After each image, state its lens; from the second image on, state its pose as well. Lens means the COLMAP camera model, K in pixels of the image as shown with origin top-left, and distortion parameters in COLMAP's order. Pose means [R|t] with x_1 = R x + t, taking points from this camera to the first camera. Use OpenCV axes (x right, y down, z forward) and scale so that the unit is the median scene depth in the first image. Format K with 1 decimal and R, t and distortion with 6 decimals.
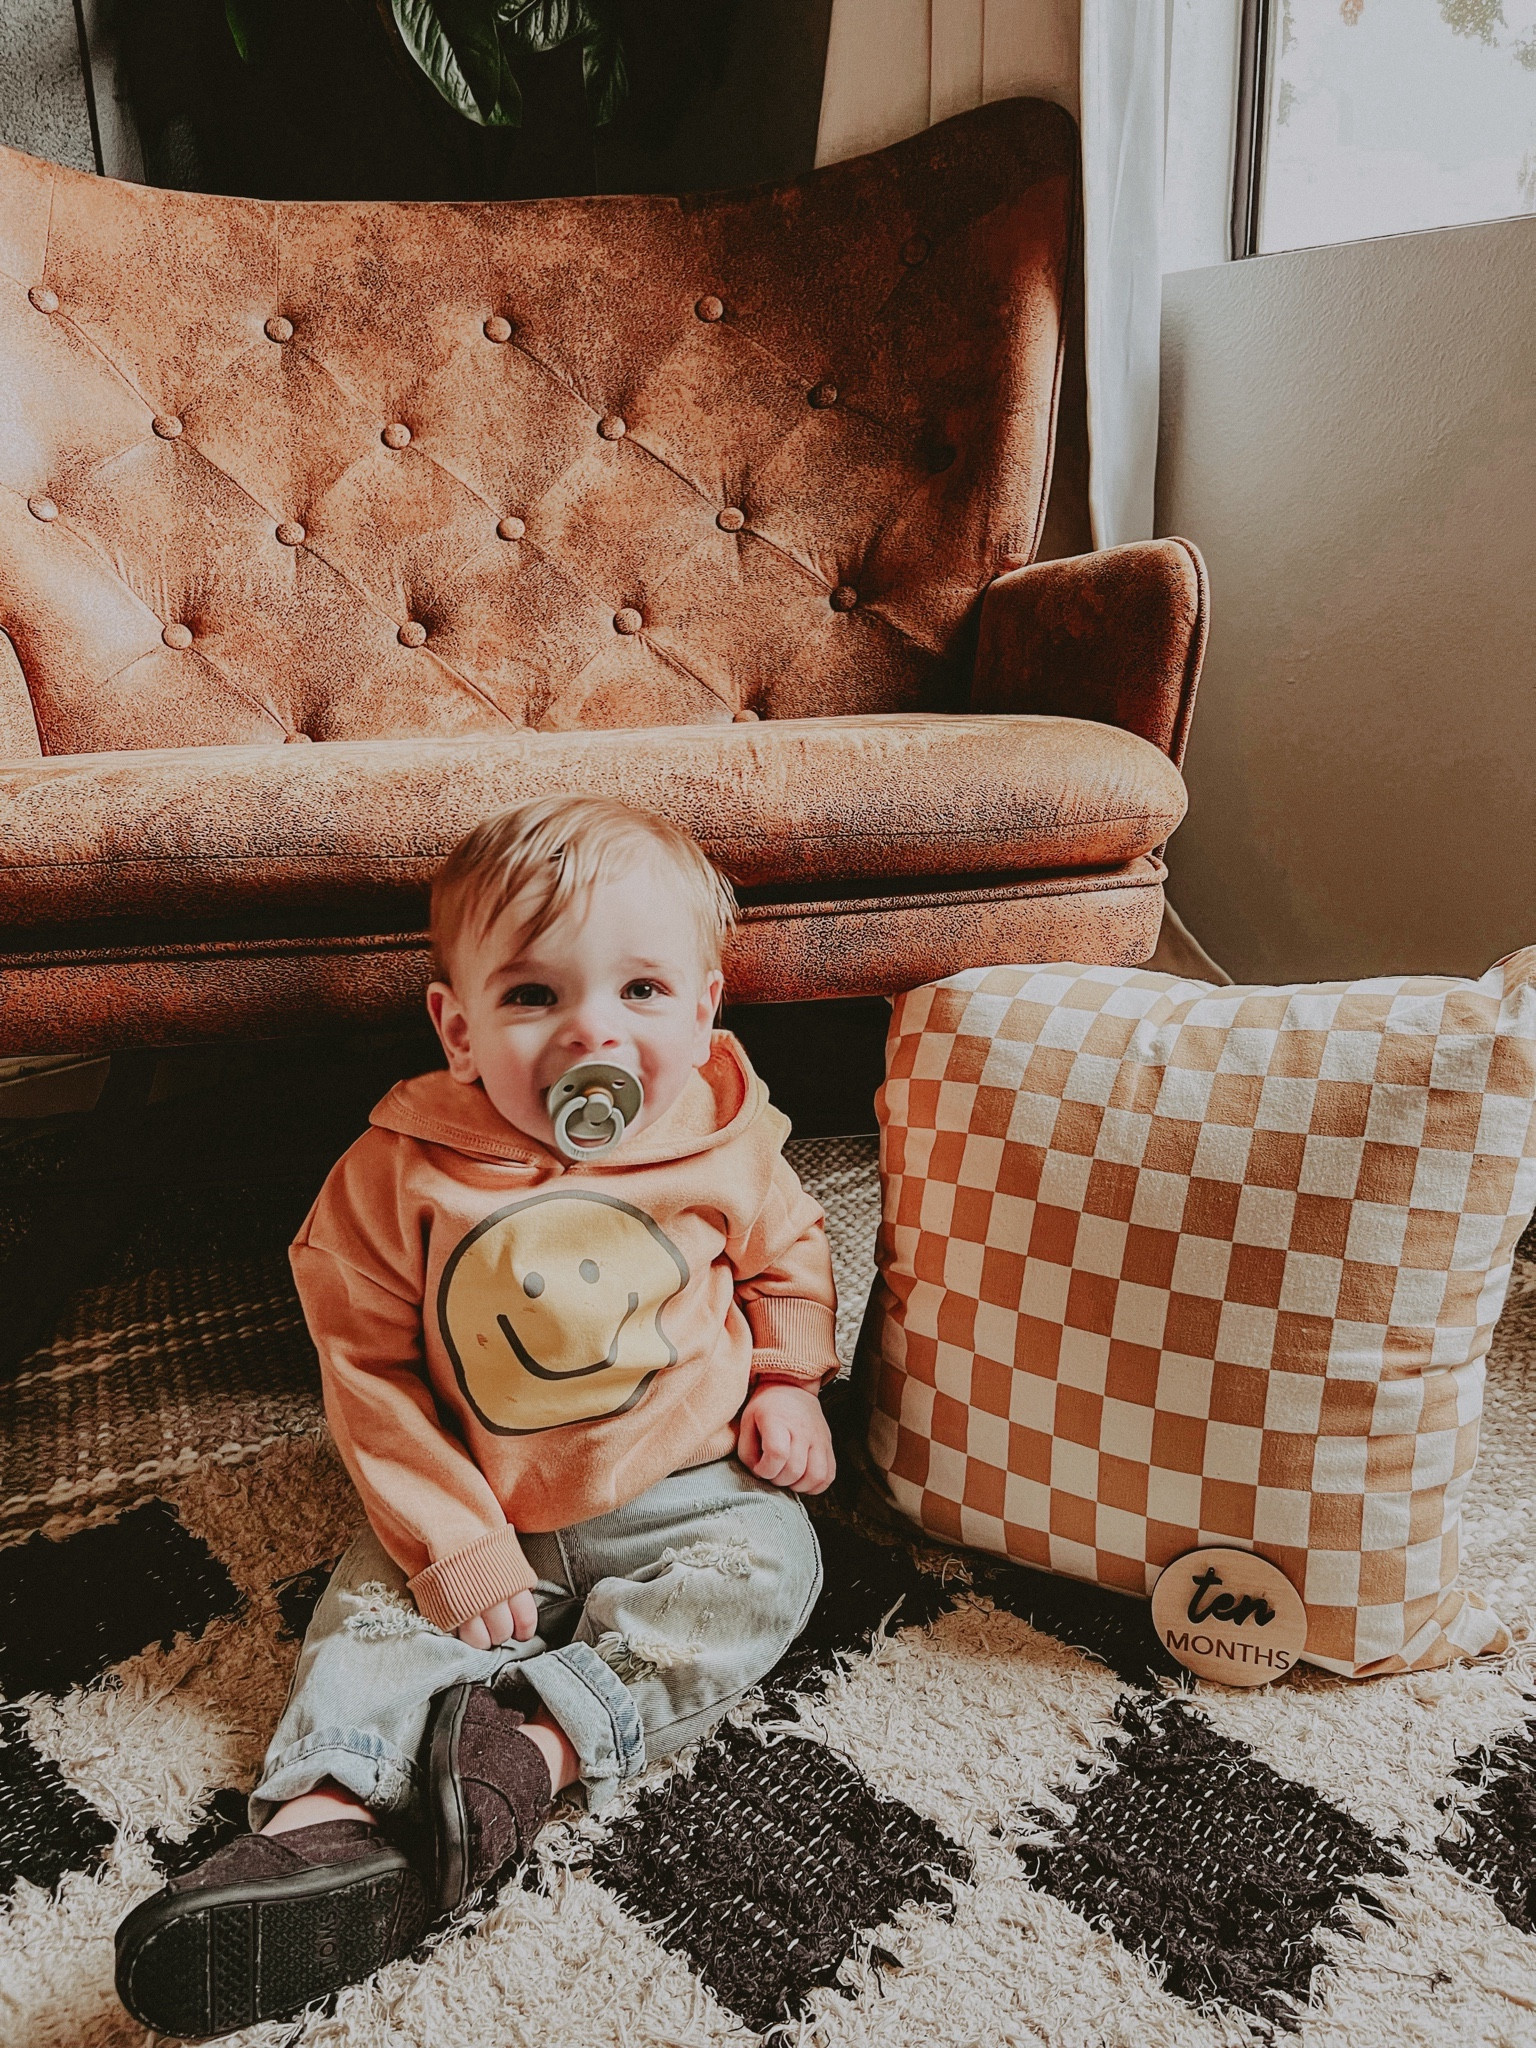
lens RADIAL K [[1605.3, 0, 768.6], [0, 1605.3, 1017.0], [0, 0, 1]] dist [0.039639, -0.043850]
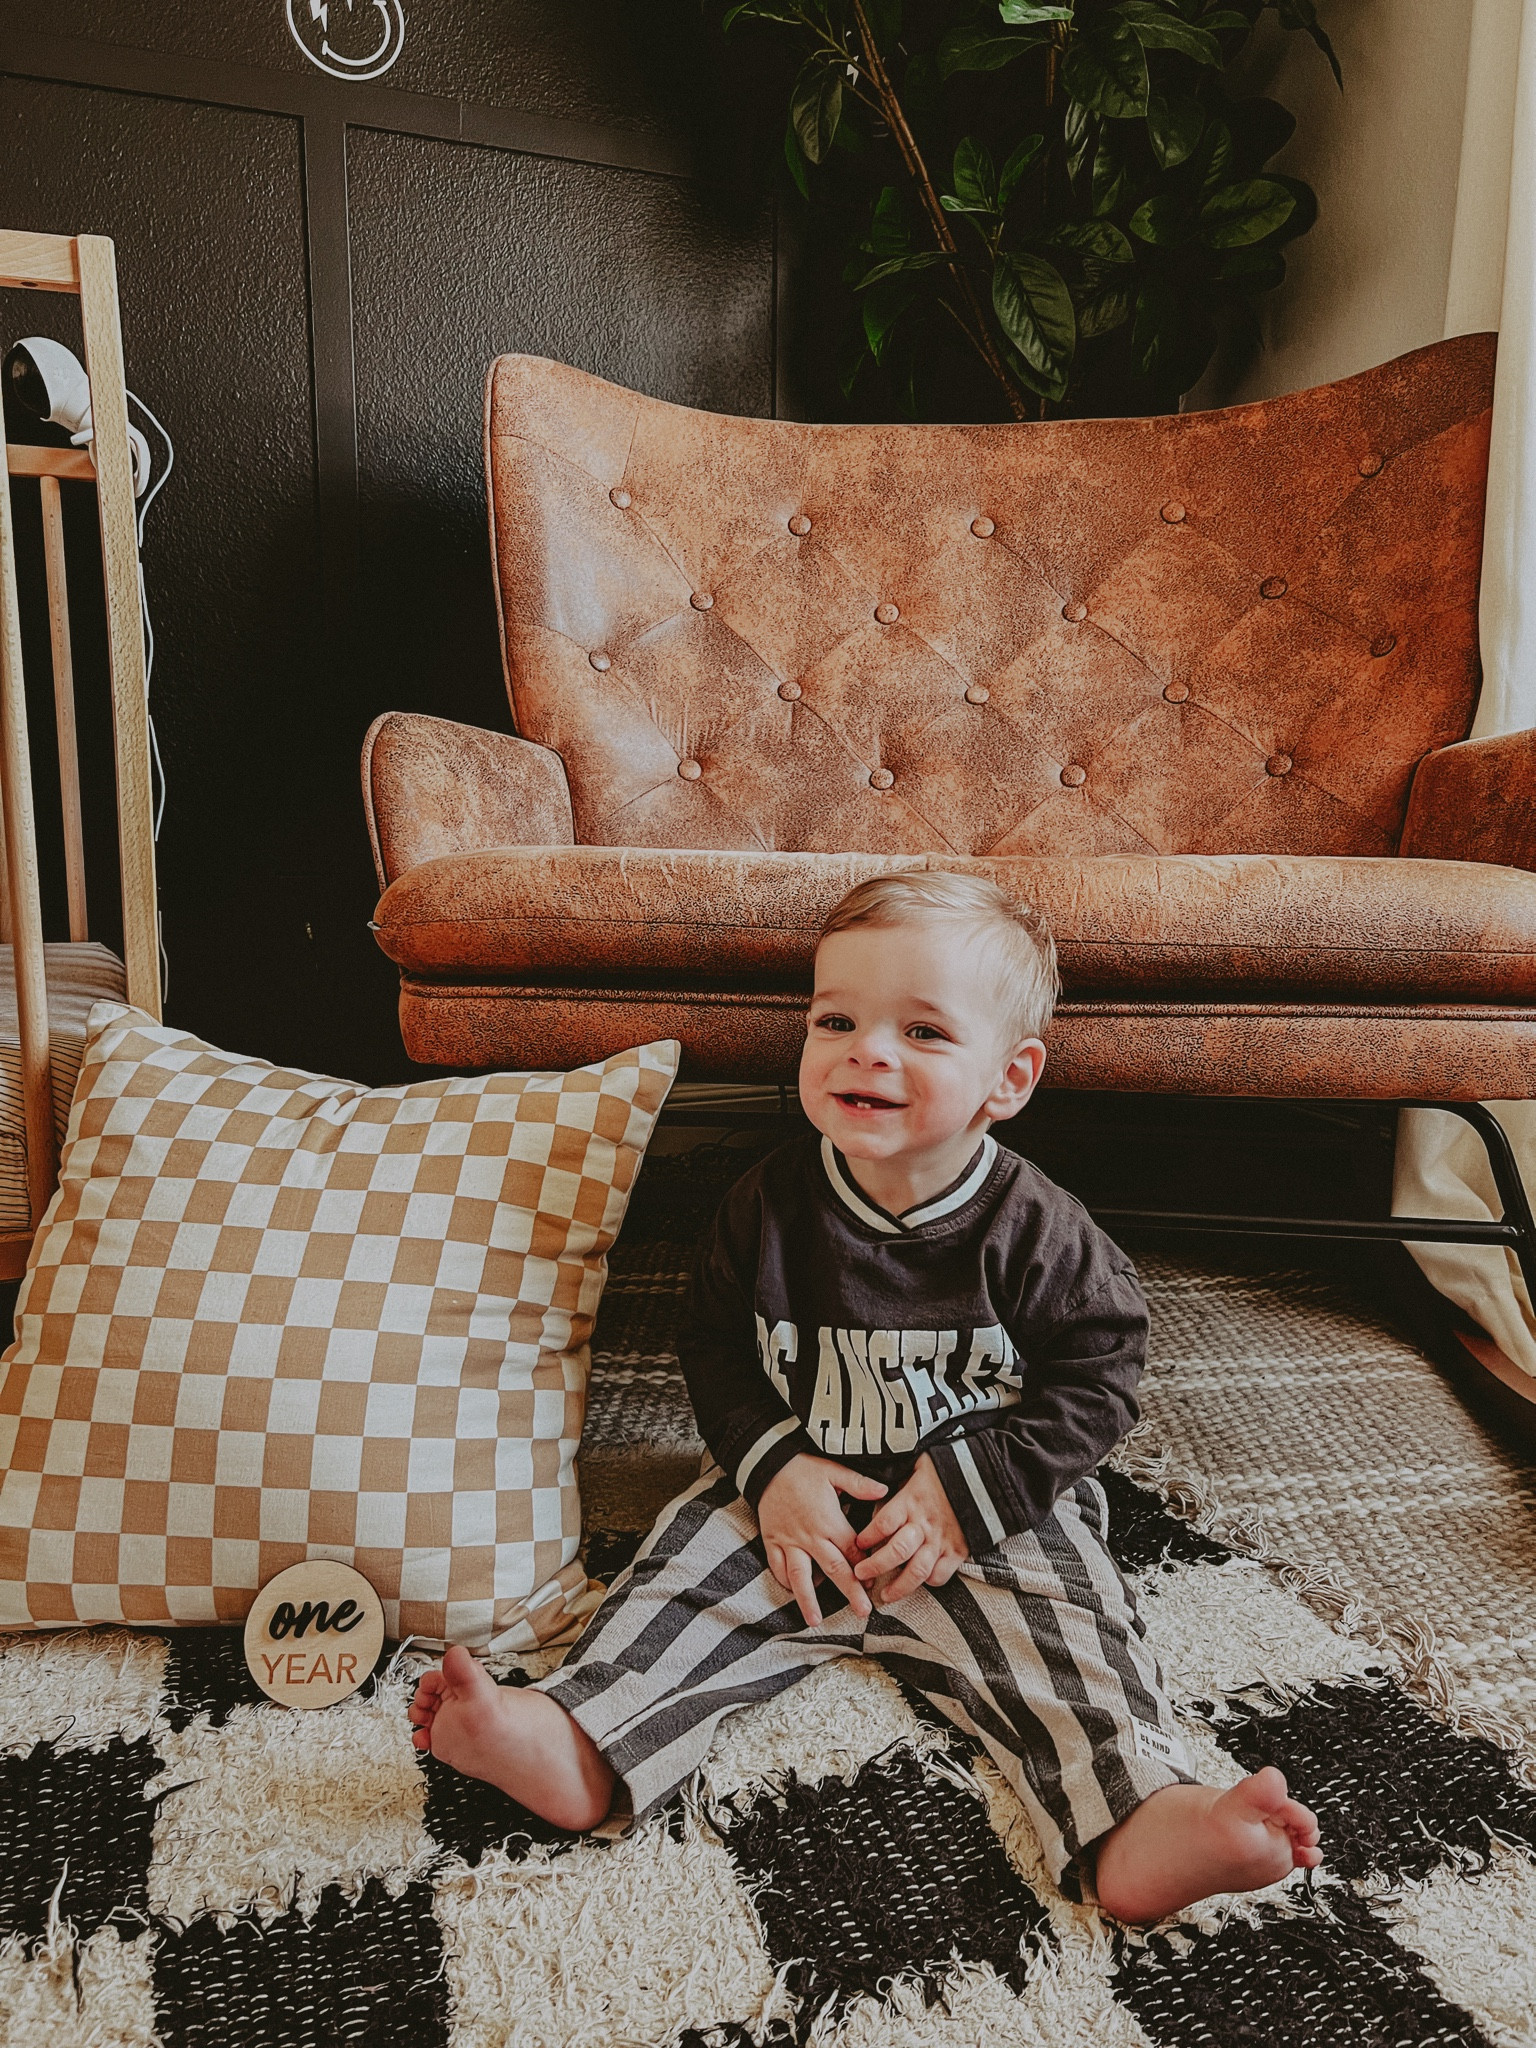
lens RADIAL K [[1605.3, 0, 766.8], [0, 1605.3, 1011.7], [0, 0, 1]] dist [0.039639, -0.043850]
pose [[0.968493, 0.083657, -0.234568, -0.018753], [-0.113170, 0.986862, -0.115305, 0.067391], [0.221841, 0.138218, 0.965237, -0.099405]]
